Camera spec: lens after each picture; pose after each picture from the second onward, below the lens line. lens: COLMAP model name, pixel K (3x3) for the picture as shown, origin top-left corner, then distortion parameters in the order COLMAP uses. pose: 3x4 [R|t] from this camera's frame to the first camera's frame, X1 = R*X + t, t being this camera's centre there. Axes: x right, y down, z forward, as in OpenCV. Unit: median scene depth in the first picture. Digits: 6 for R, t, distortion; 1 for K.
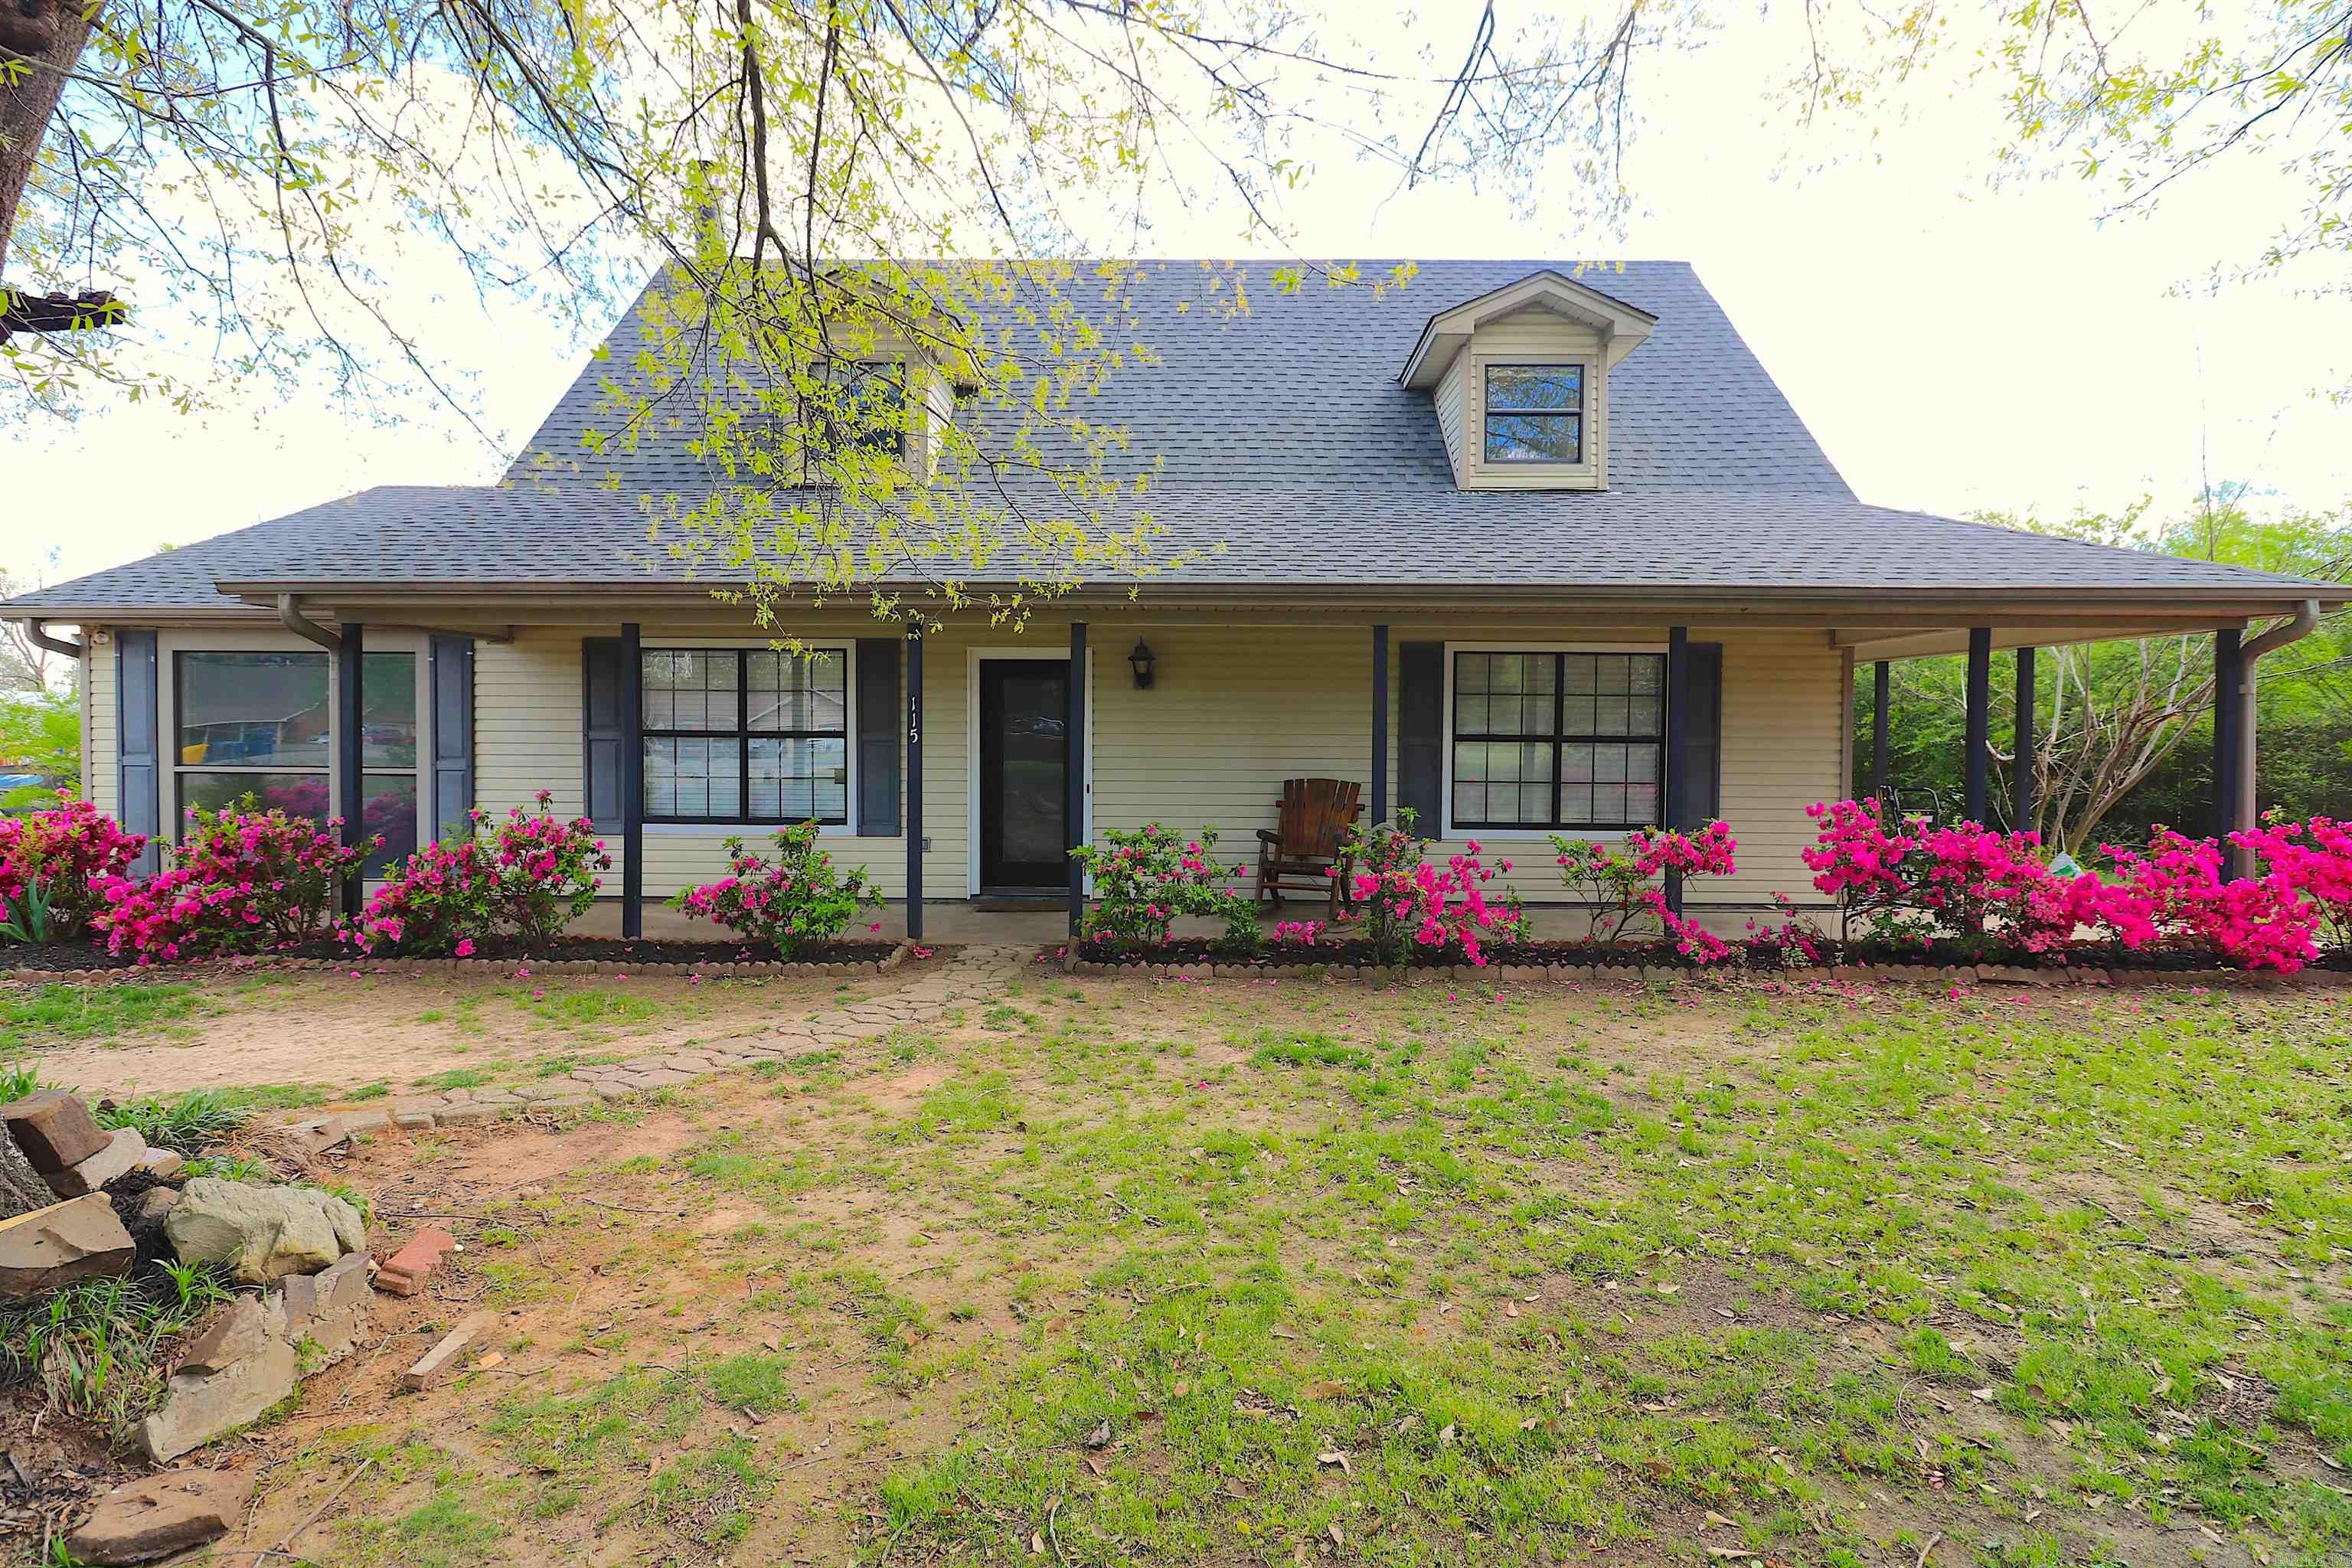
lens RADIAL K [[1140.8, 0, 1176.4], [0, 1140.8, 747.8], [0, 0, 1]] dist [0.000487, -0.014078]
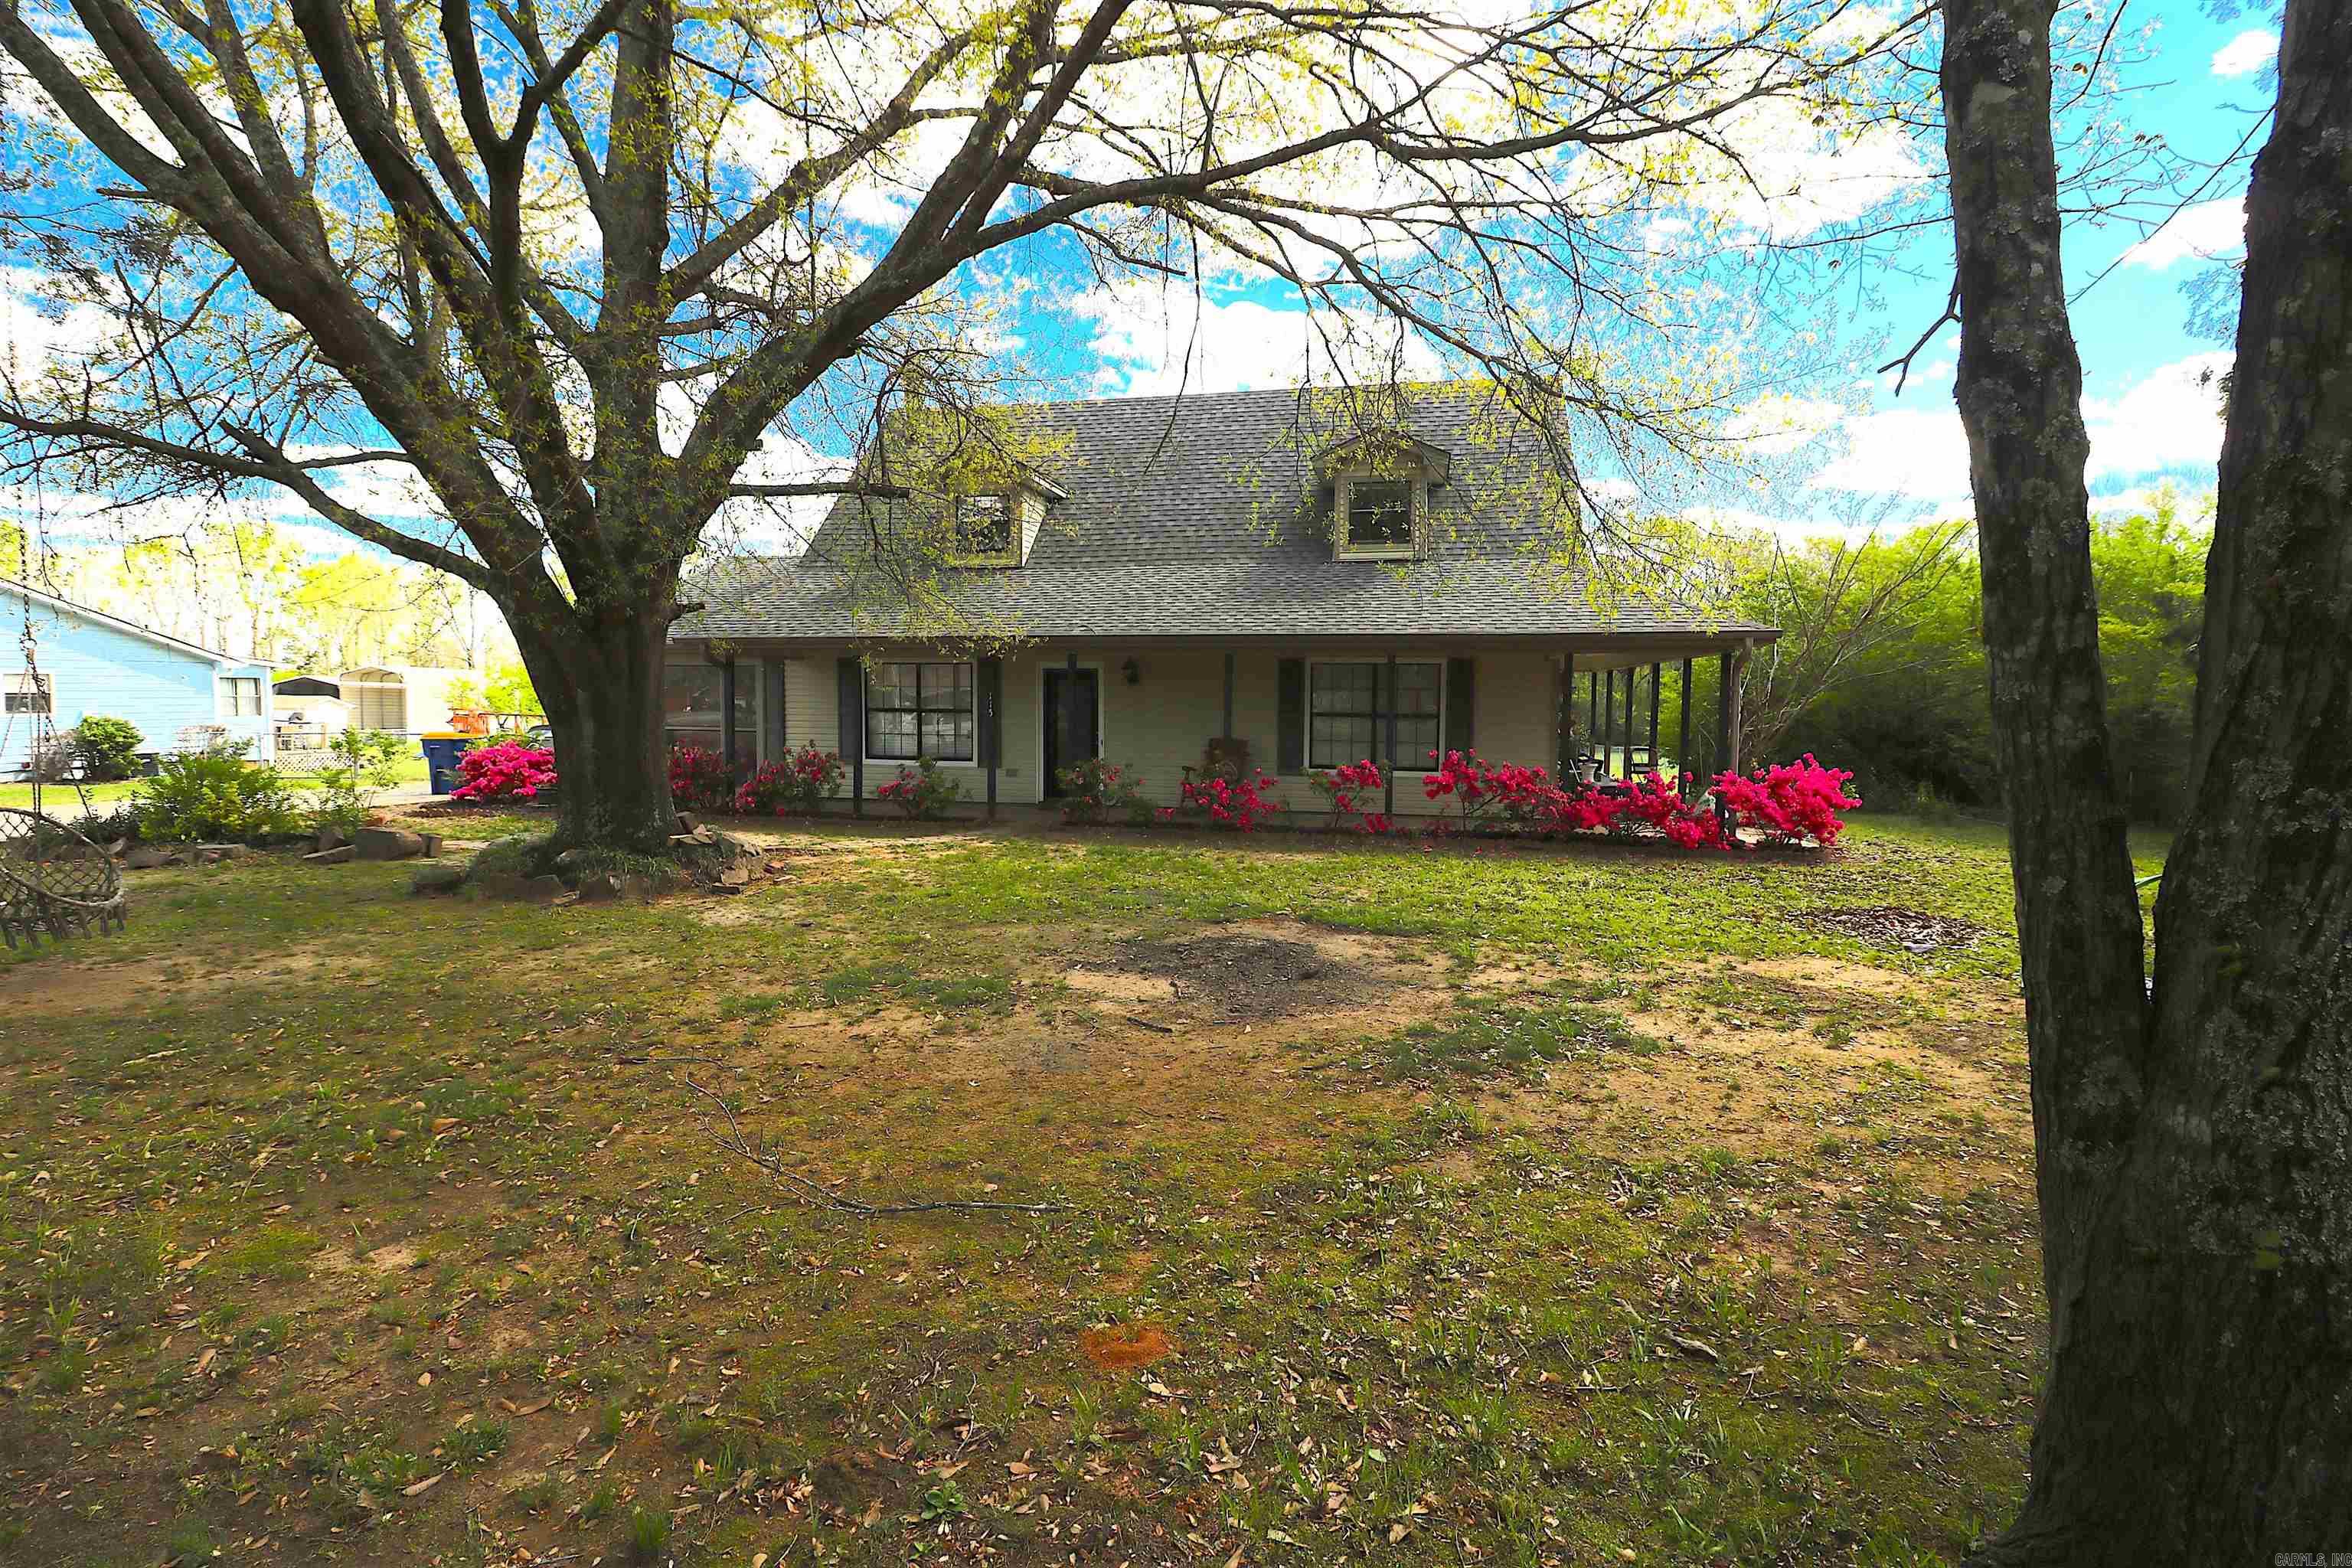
lens RADIAL K [[1102.0, 0, 1169.6], [0, 1102.0, 756.5], [0, 0, 1]] dist [0.002096, -0.014494]
pose [[0.977801, 0.012935, -0.209135, 0.489518], [-0.005218, 0.999287, 0.037406, -0.008494], [0.209470, -0.035484, 0.977171, -0.819464]]
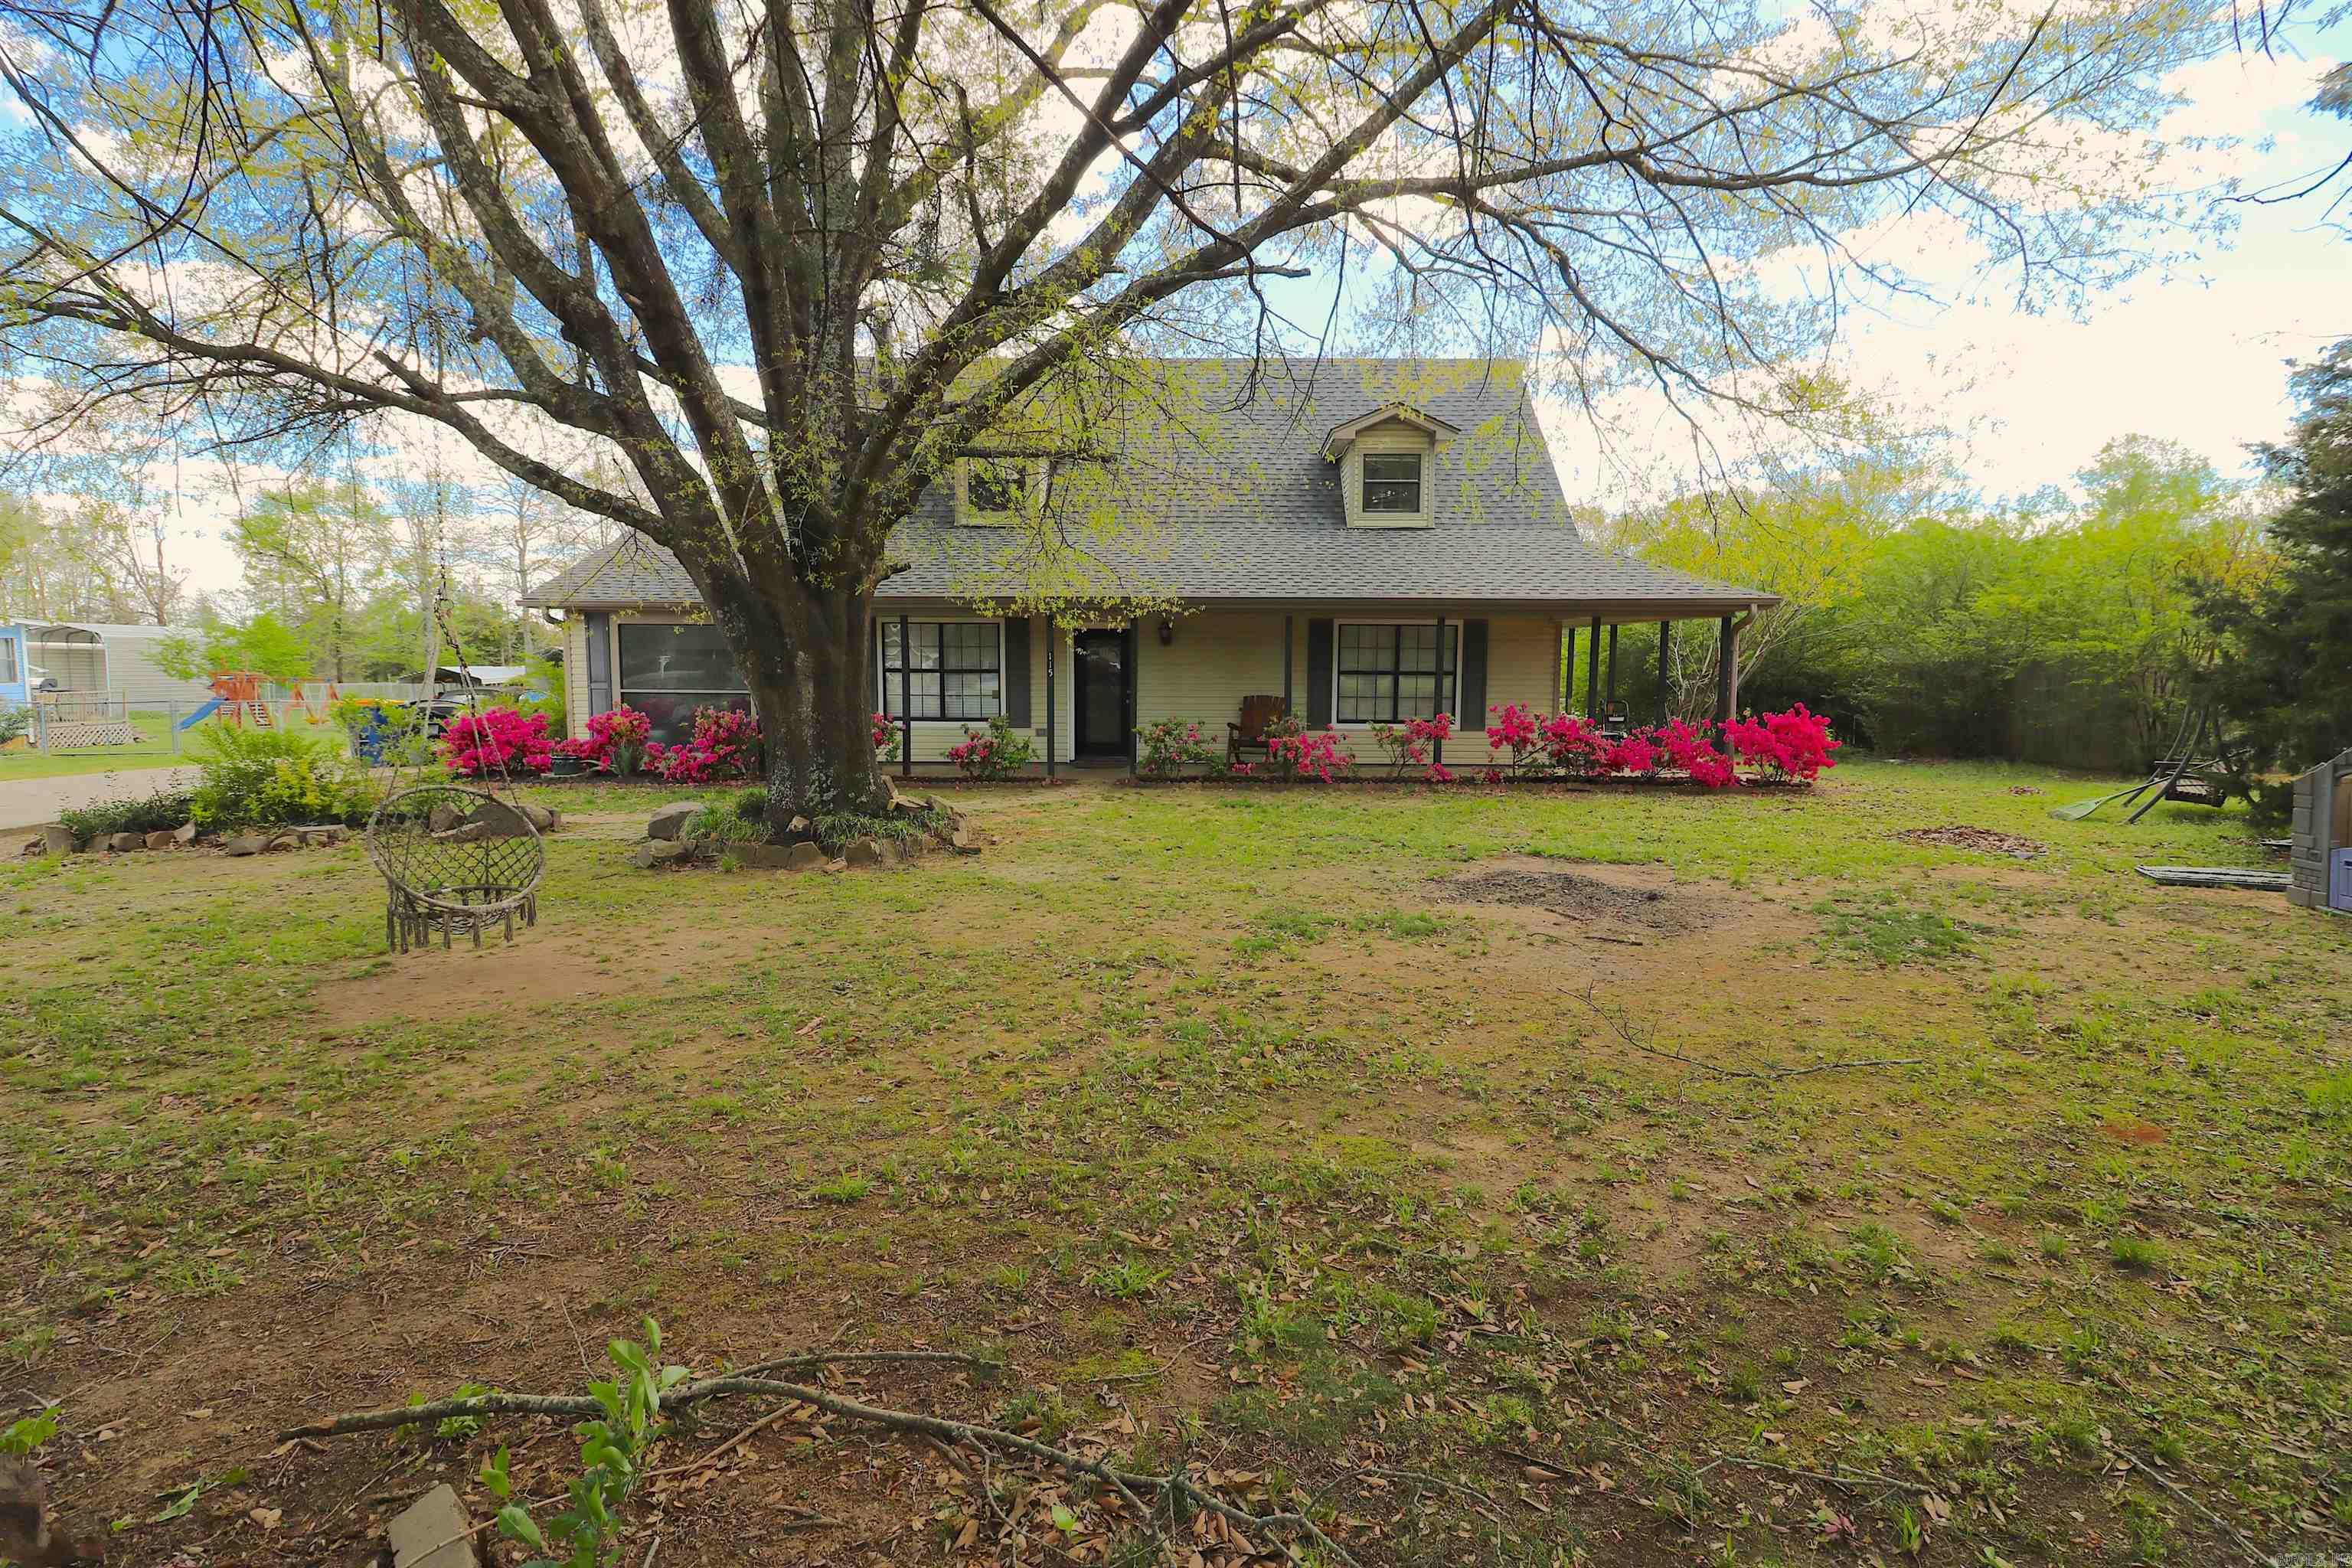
lens RADIAL K [[1103.1, 0, 1174.4], [0, 1103.1, 752.1], [0, 0, 1]] dist [-0.002533, -0.012065]
pose [[0.999987, -0.001238, -0.004865, -0.008962], [0.001581, 0.997466, 0.071127, -0.009798], [0.004765, -0.071134, 0.997455, -0.954969]]
